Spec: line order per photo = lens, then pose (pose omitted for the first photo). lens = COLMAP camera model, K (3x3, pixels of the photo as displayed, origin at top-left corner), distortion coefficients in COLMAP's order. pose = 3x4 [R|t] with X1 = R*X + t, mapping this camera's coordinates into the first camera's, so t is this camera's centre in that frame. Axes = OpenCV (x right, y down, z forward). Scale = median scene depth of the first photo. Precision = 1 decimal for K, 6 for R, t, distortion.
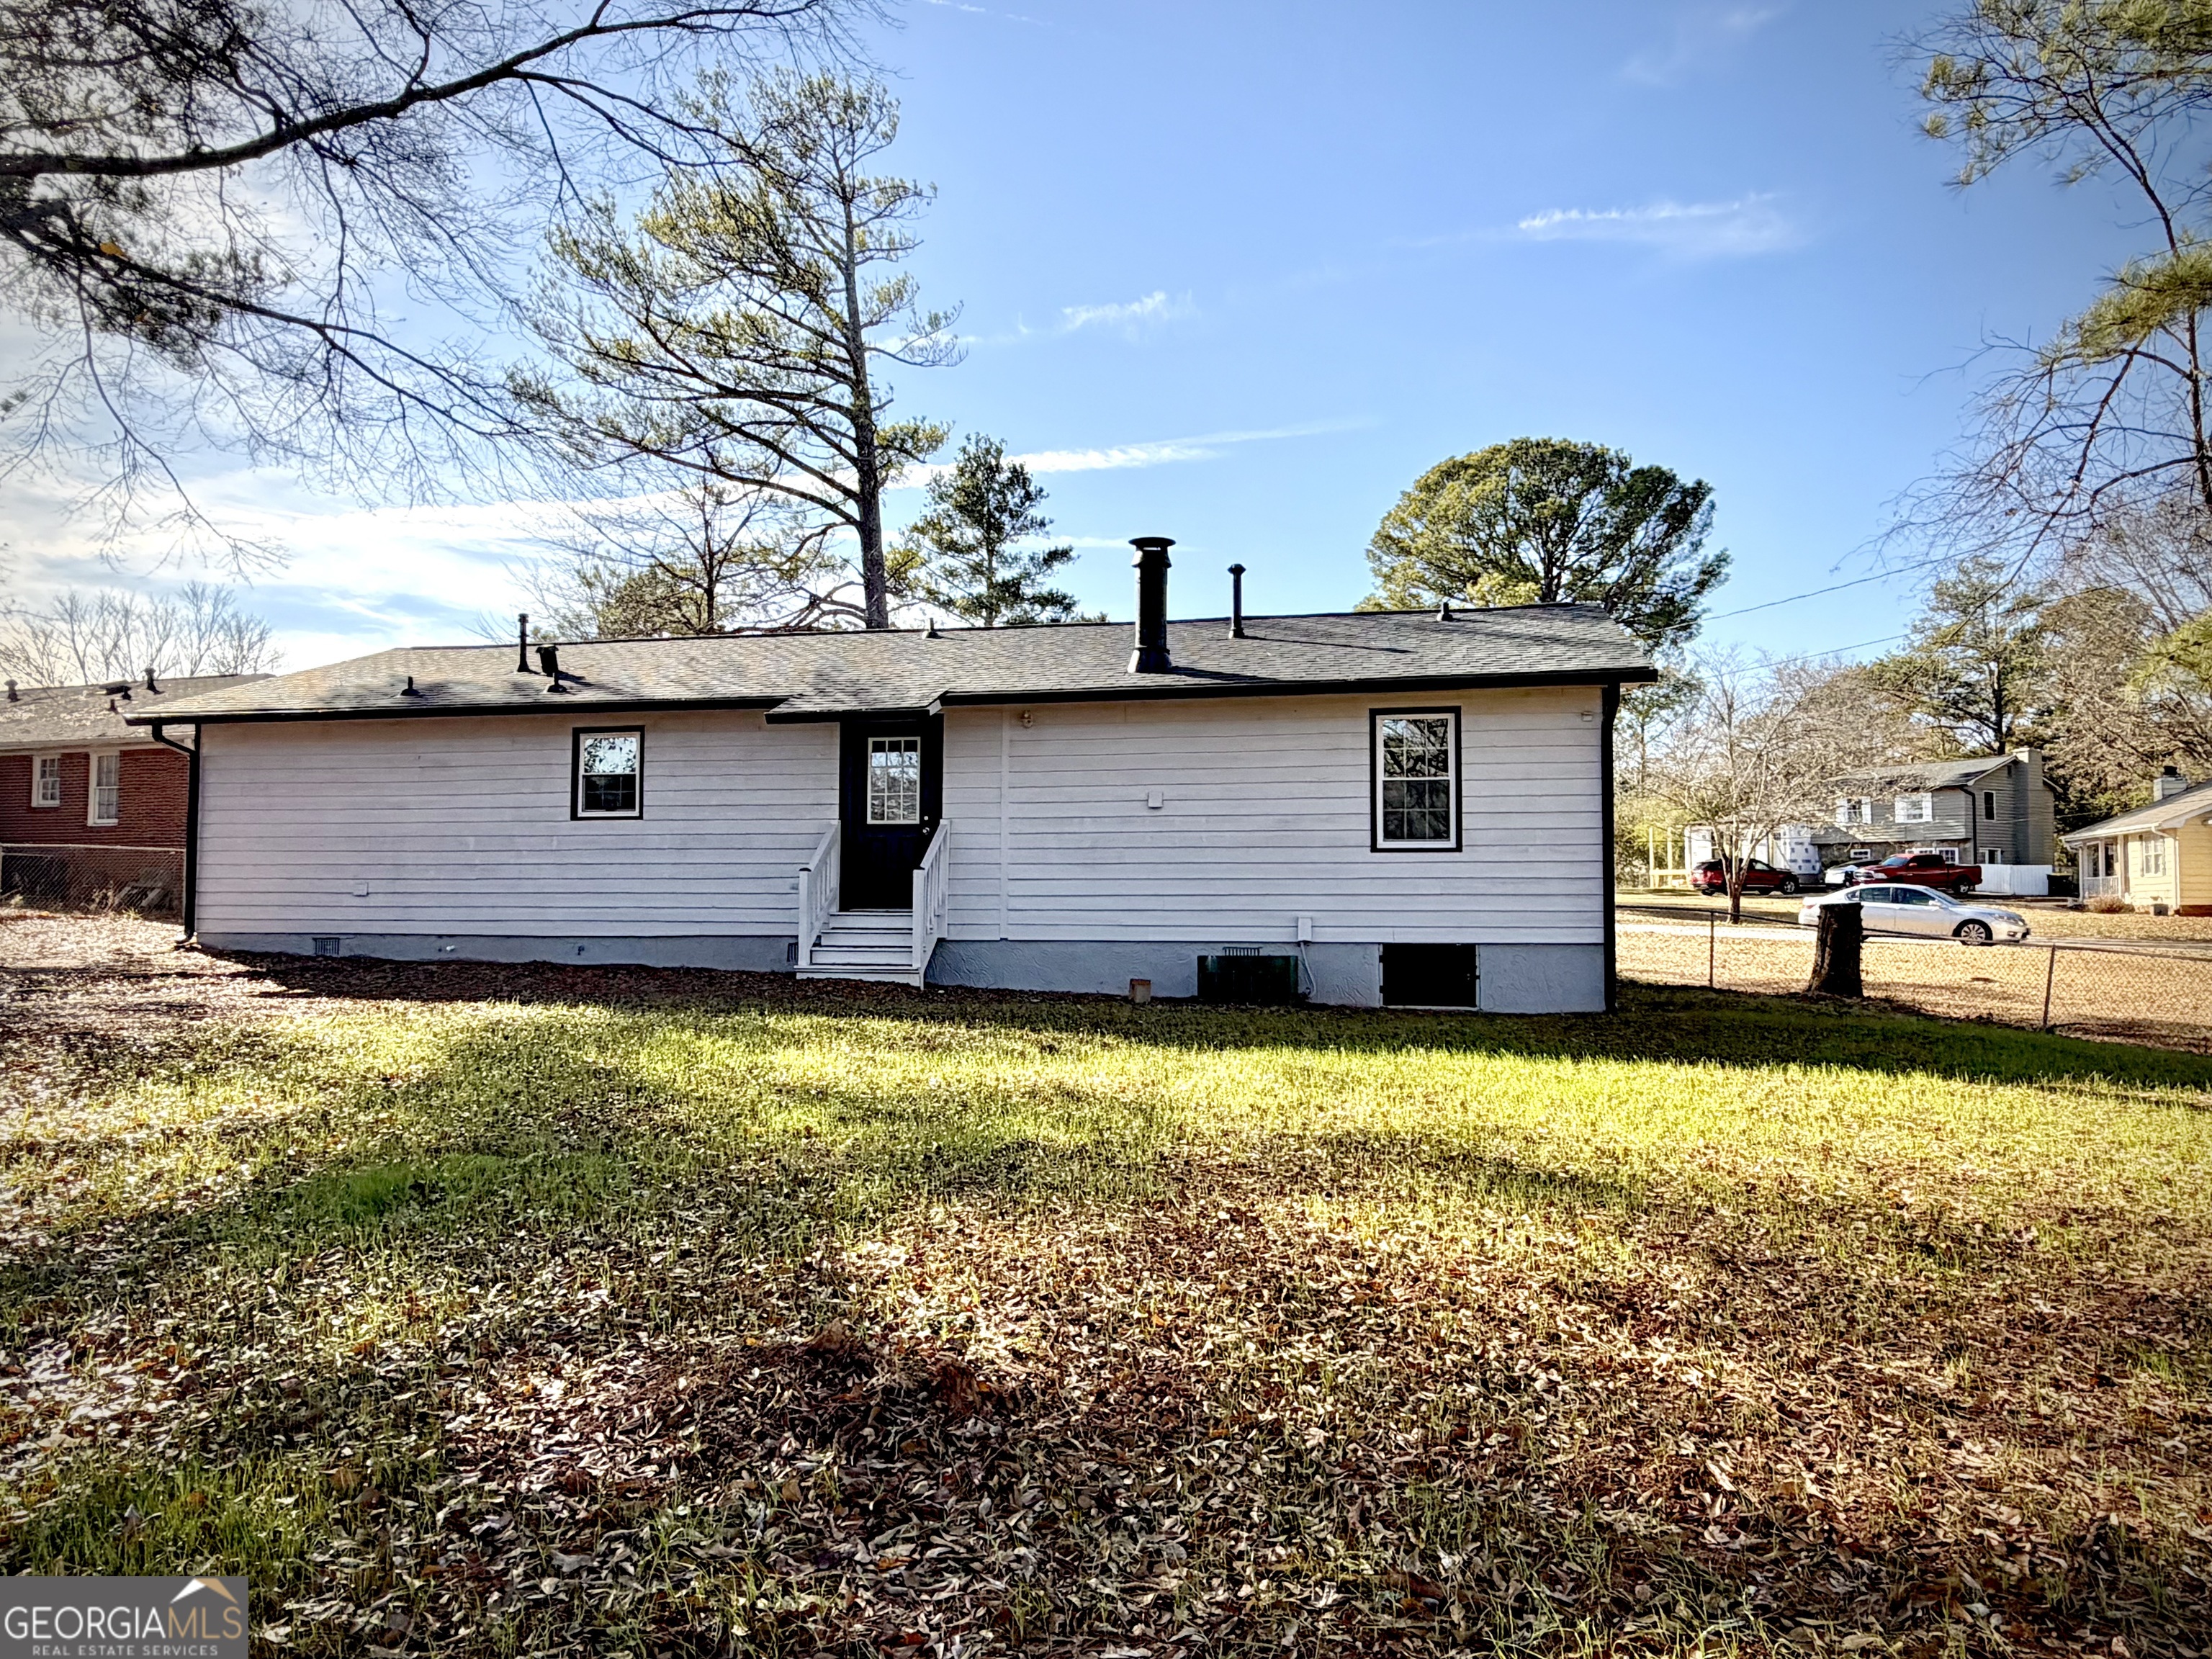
lens RADIAL K [[1493.7, 0, 1106.0], [0, 1493.7, 829.5], [0, 0, 1]] dist [0.000754, 0.001131]
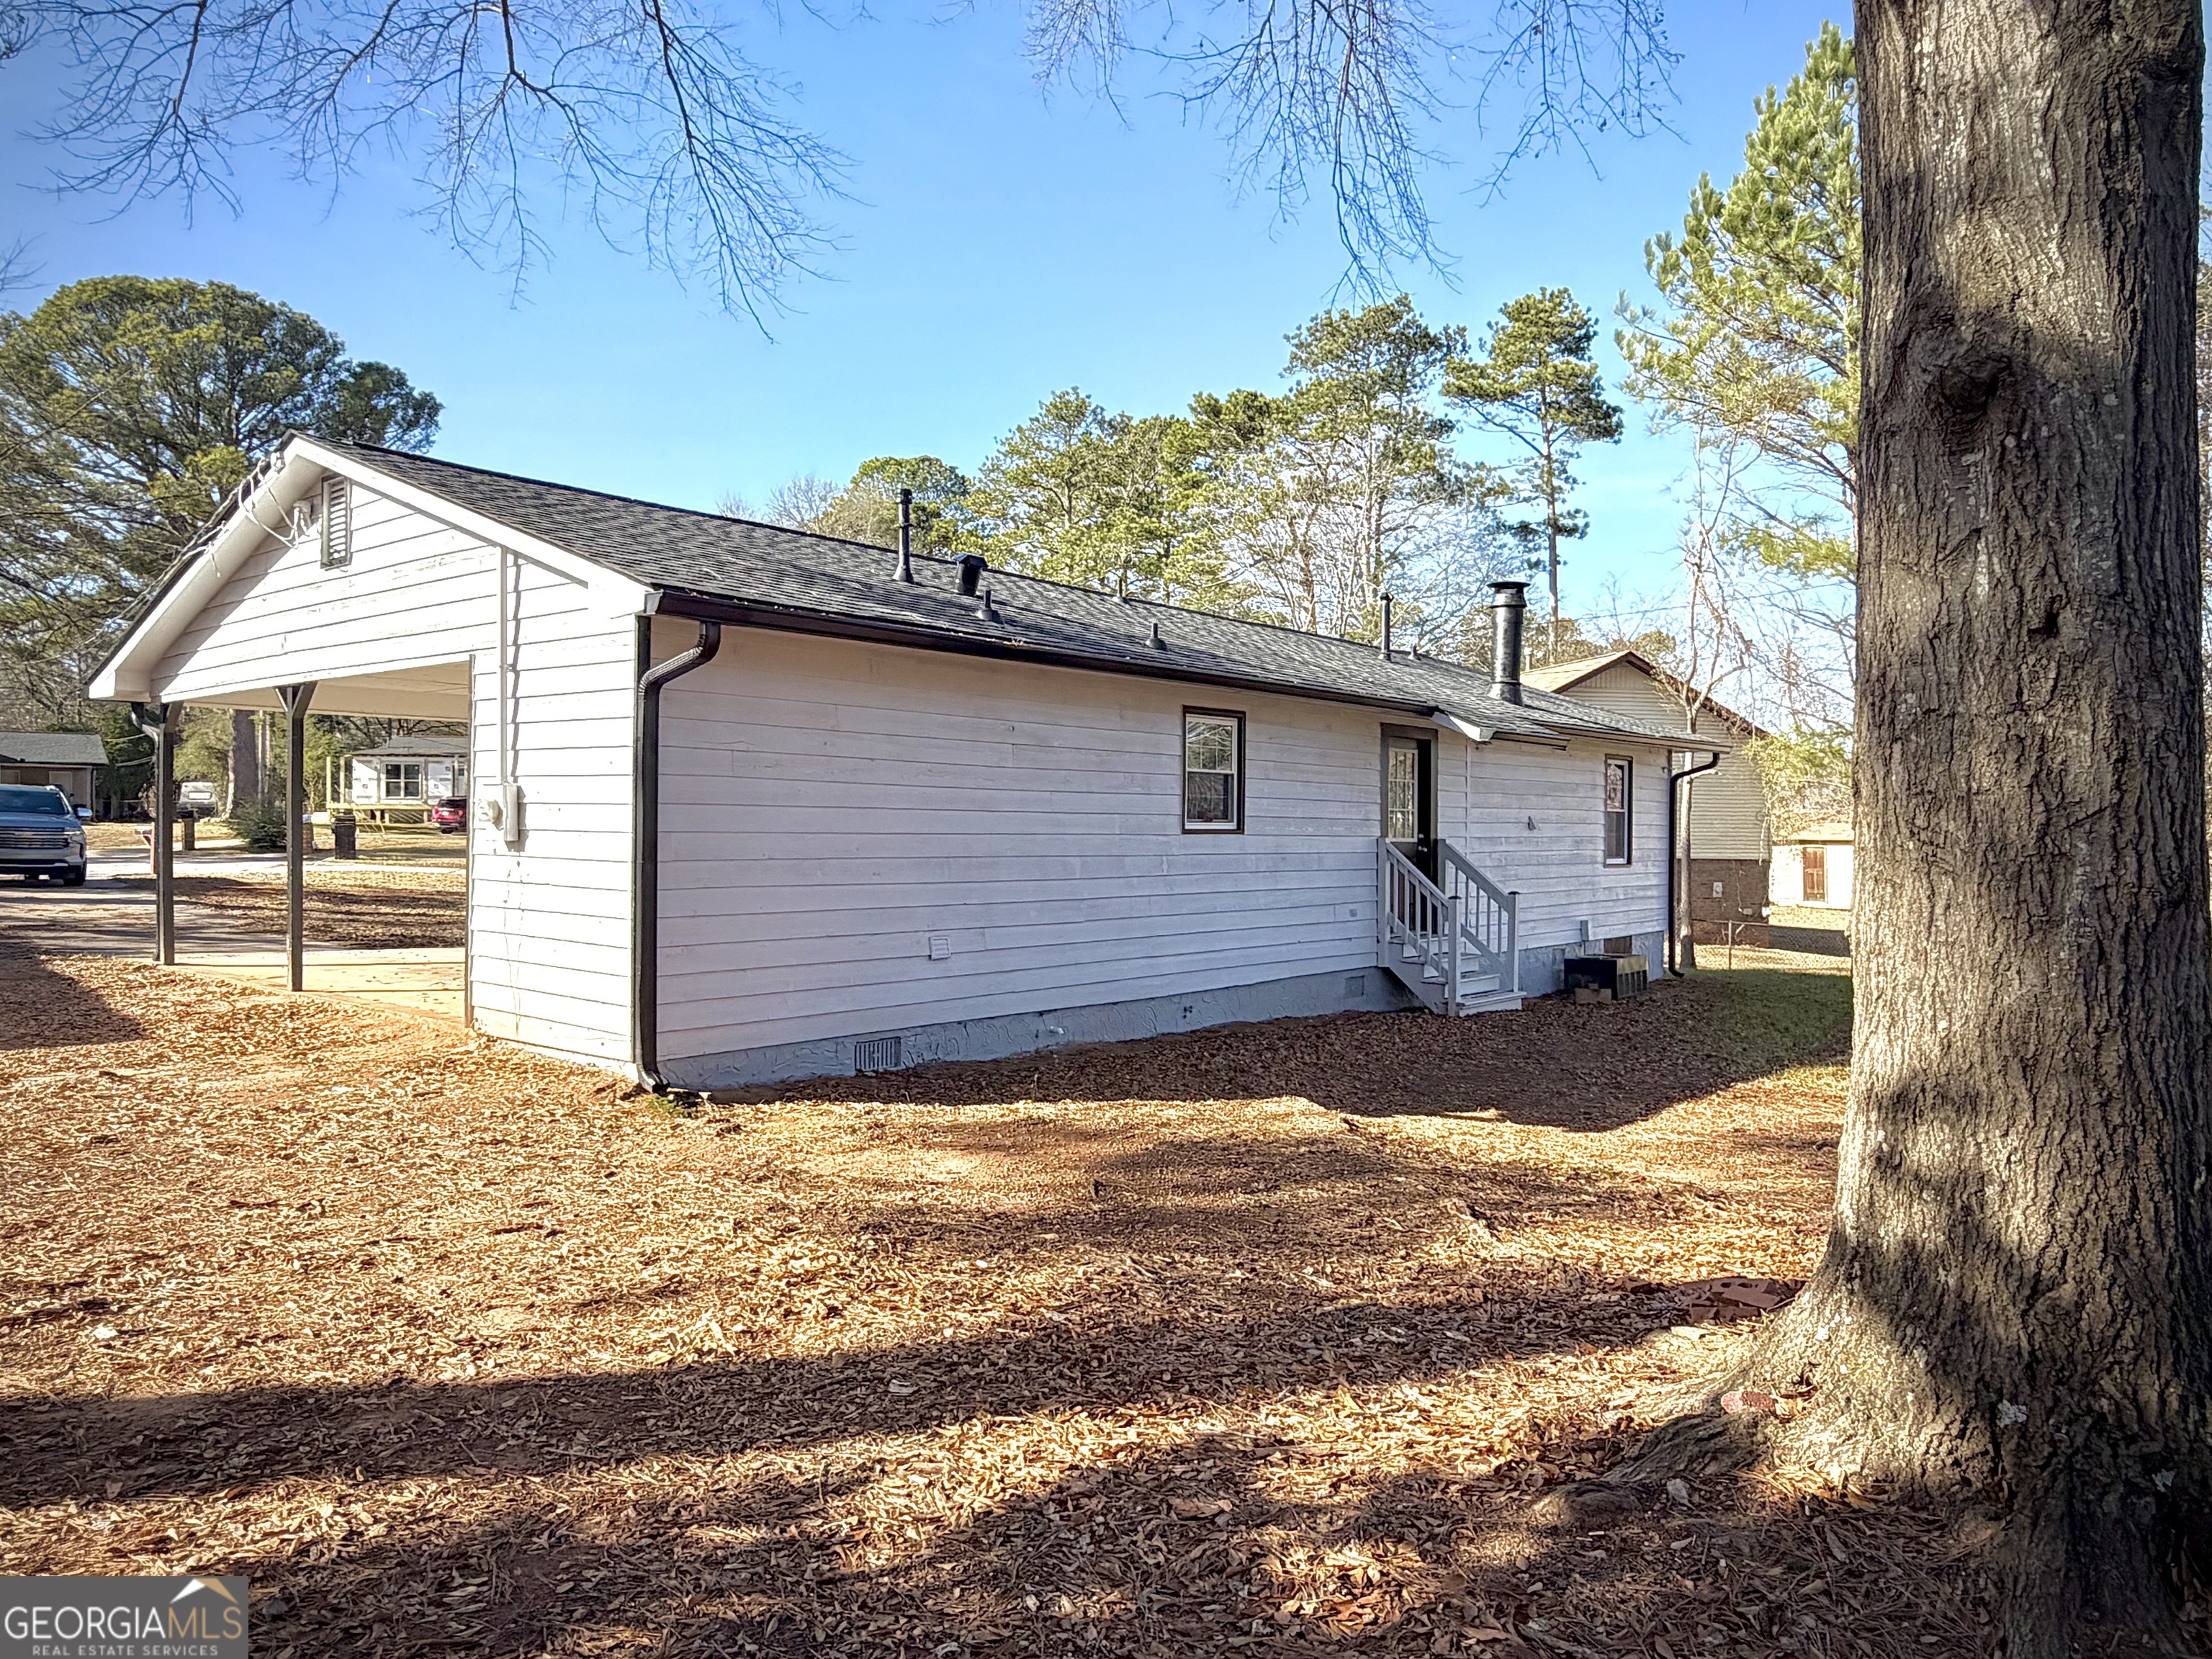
lens RADIAL K [[1493.7, 0, 1106.0], [0, 1493.7, 829.5], [0, 0, 1]] dist [0.000754, 0.001131]
pose [[0.464092, 0.000782, 0.885787, -1.058473], [-0.052122, 0.998291, 0.026427, -0.026594], [-0.884252, -0.058433, 0.463339, 0.730050]]
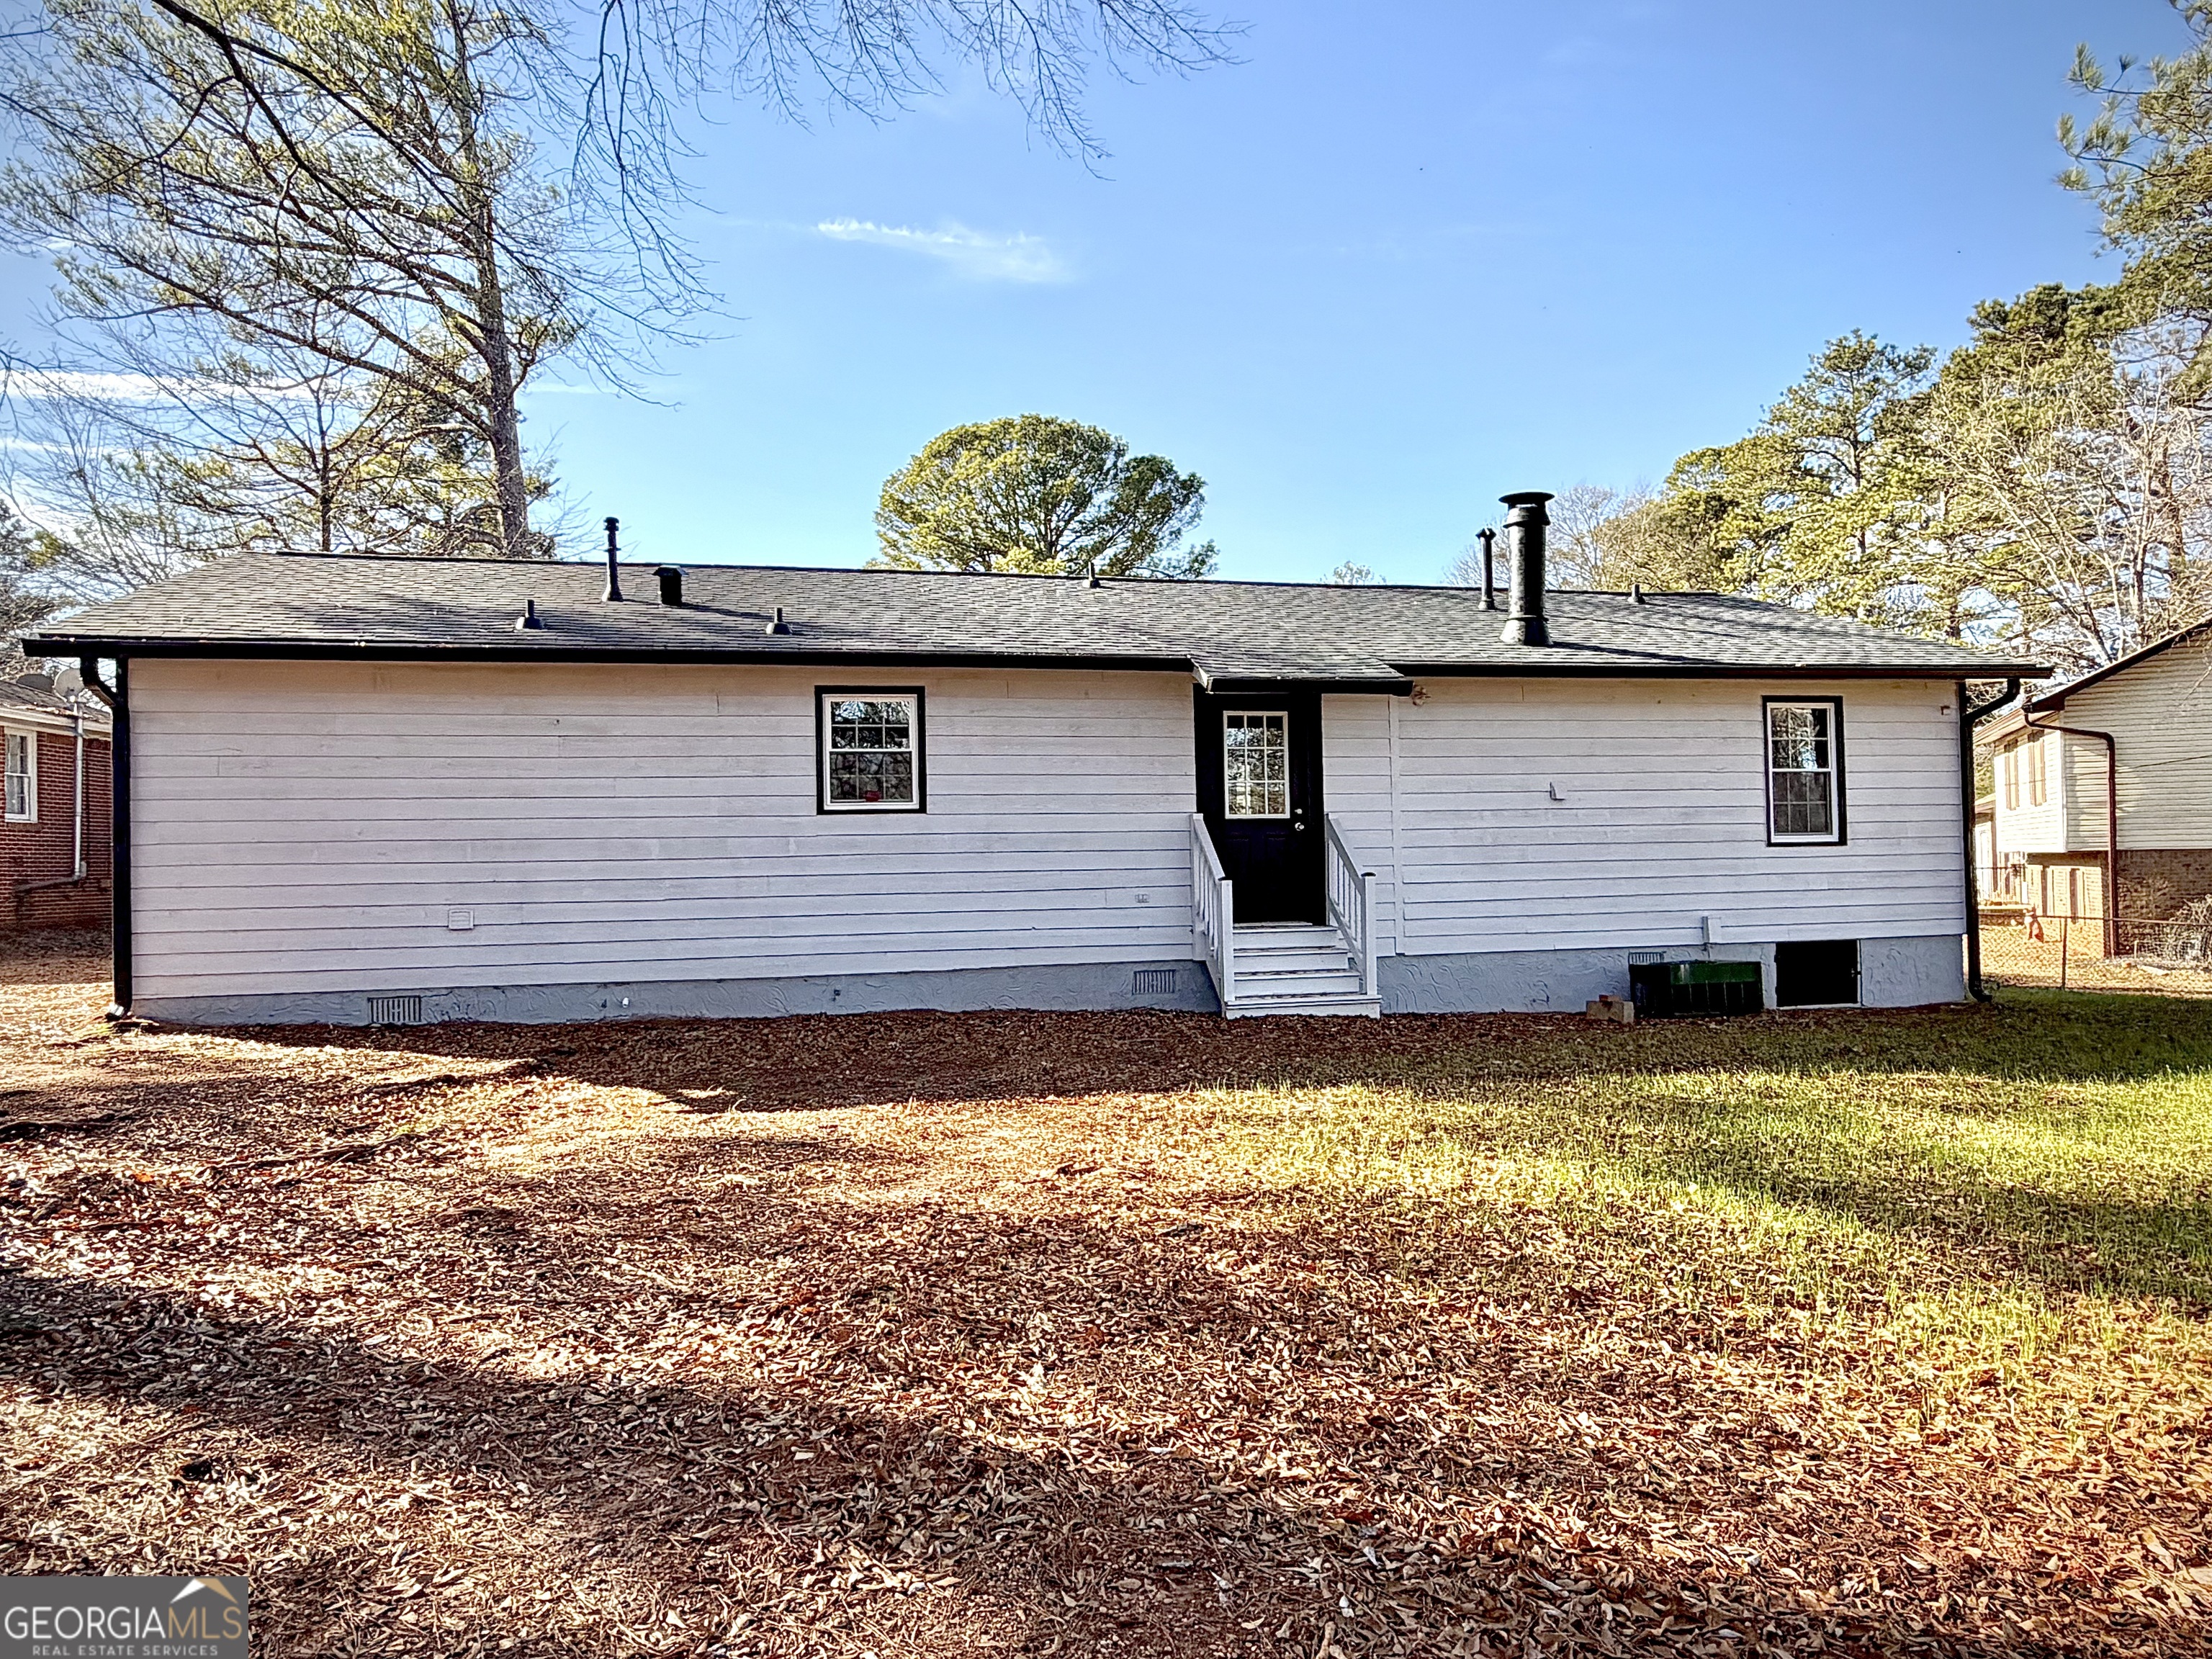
lens RADIAL K [[1493.7, 0, 1106.0], [0, 1493.7, 829.5], [0, 0, 1]] dist [0.000754, 0.001131]
pose [[0.898359, -0.009228, 0.439165, -0.573028], [-0.000111, 0.999774, 0.021236, -0.014917], [-0.439262, -0.019127, 0.898156, 0.308043]]
